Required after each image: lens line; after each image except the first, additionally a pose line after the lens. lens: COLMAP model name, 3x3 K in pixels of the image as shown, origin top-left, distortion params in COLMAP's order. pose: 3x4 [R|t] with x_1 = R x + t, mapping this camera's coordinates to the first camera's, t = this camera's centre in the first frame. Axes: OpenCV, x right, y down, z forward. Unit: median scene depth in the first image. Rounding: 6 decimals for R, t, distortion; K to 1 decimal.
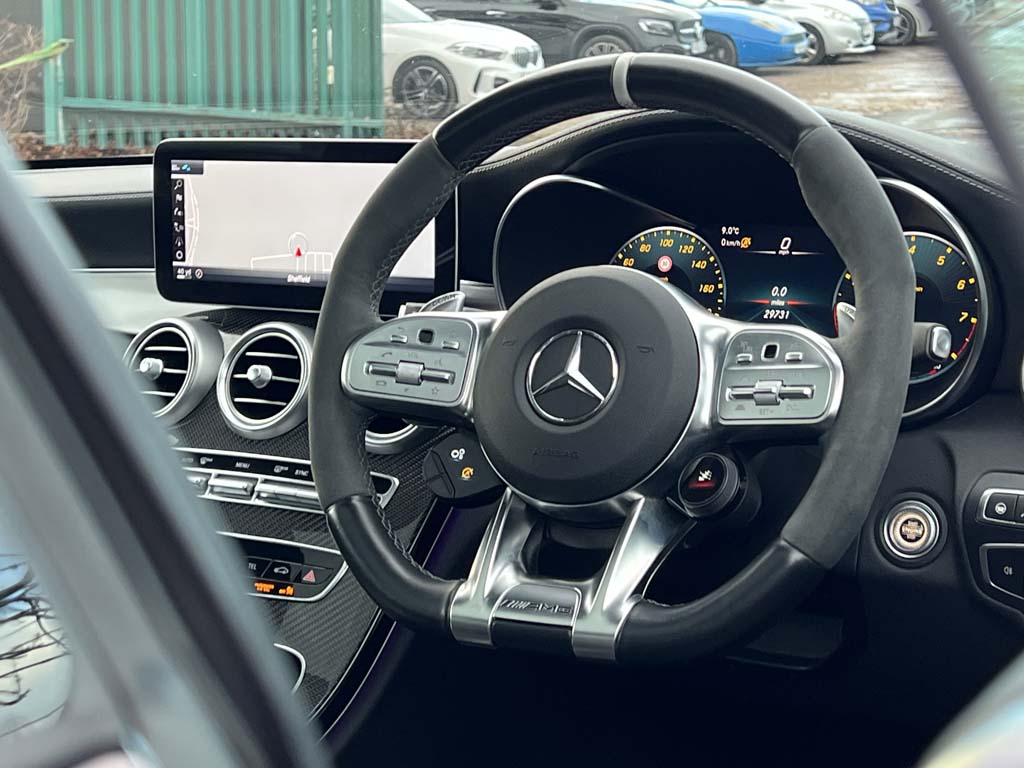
lens RADIAL K [[1917.2, 0, 512.0], [0, 1917.2, 384.0], [0, 0, 1]] dist [0.059383, -0.066187]
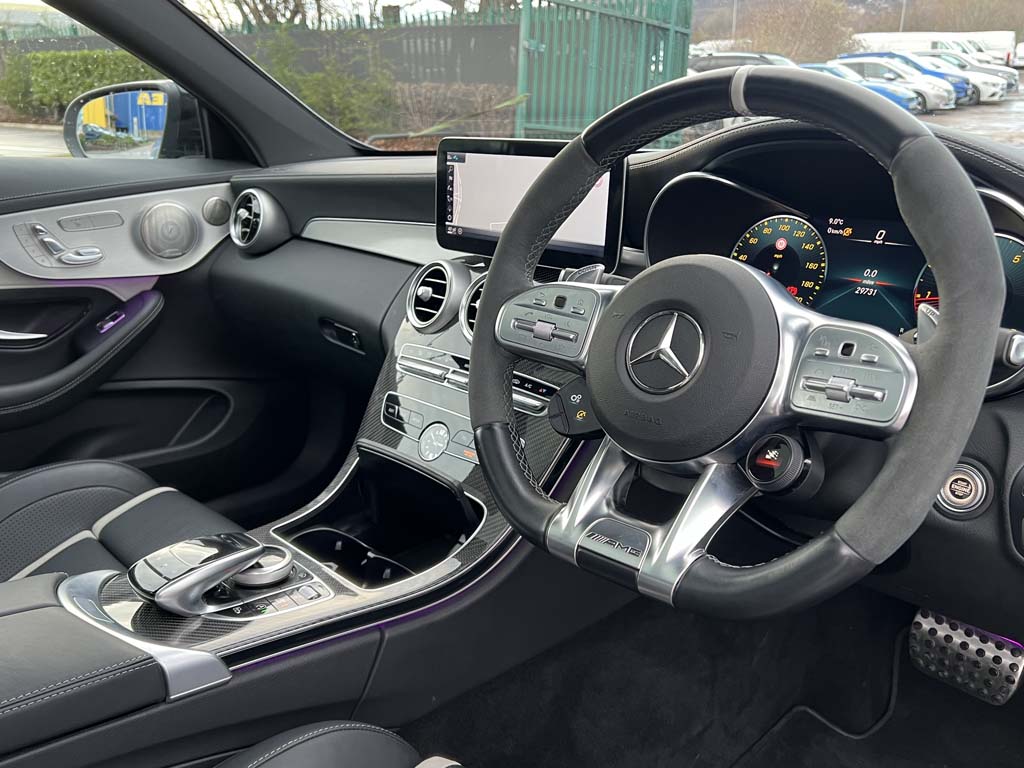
lens RADIAL K [[881.7, 0, 512.0], [0, 881.7, 384.0], [0, 0, 1]] dist [0.085969, -0.216230]
pose [[0.966072, 0.095439, -0.239992, 0.065977], [-0.062402, 0.987943, 0.141687, -0.049725], [0.250621, -0.121903, 0.960380, 0.417270]]
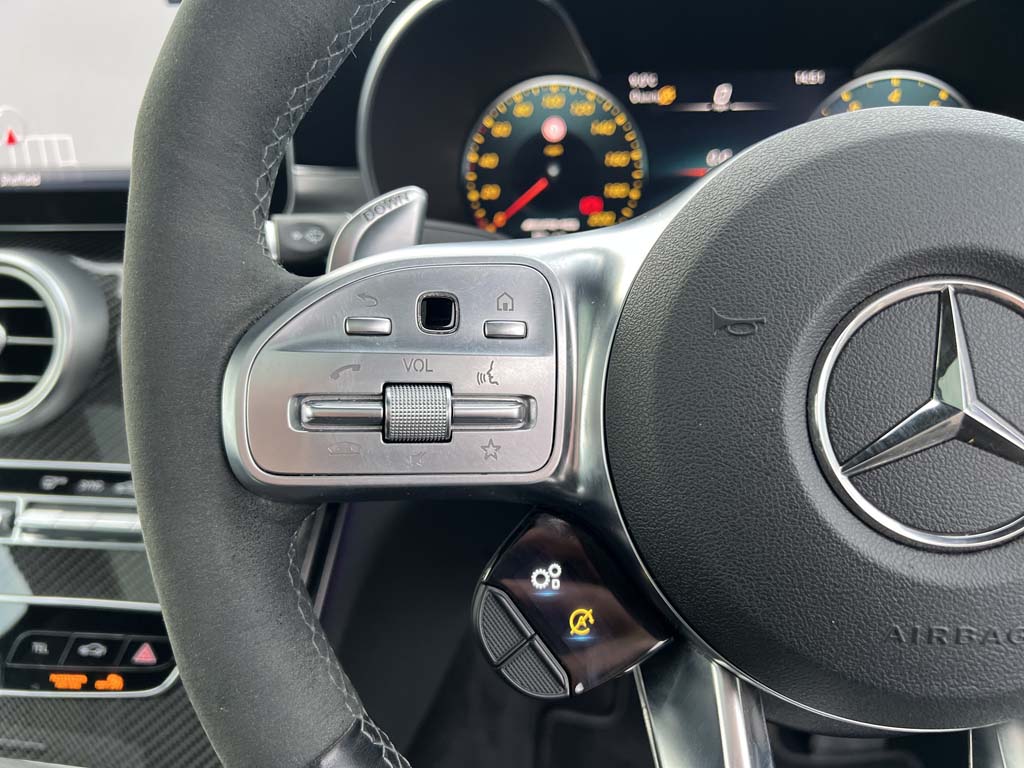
lens RADIAL K [[807.0, 0, 512.0], [0, 807.0, 384.0], [0, 0, 1]] dist [-0.006144, -0.008491]
pose [[0.902699, -0.164005, 0.397789, -0.096943], [0.072623, 0.969318, 0.234838, -0.047301], [-0.424099, -0.183100, 0.886913, 0.811409]]
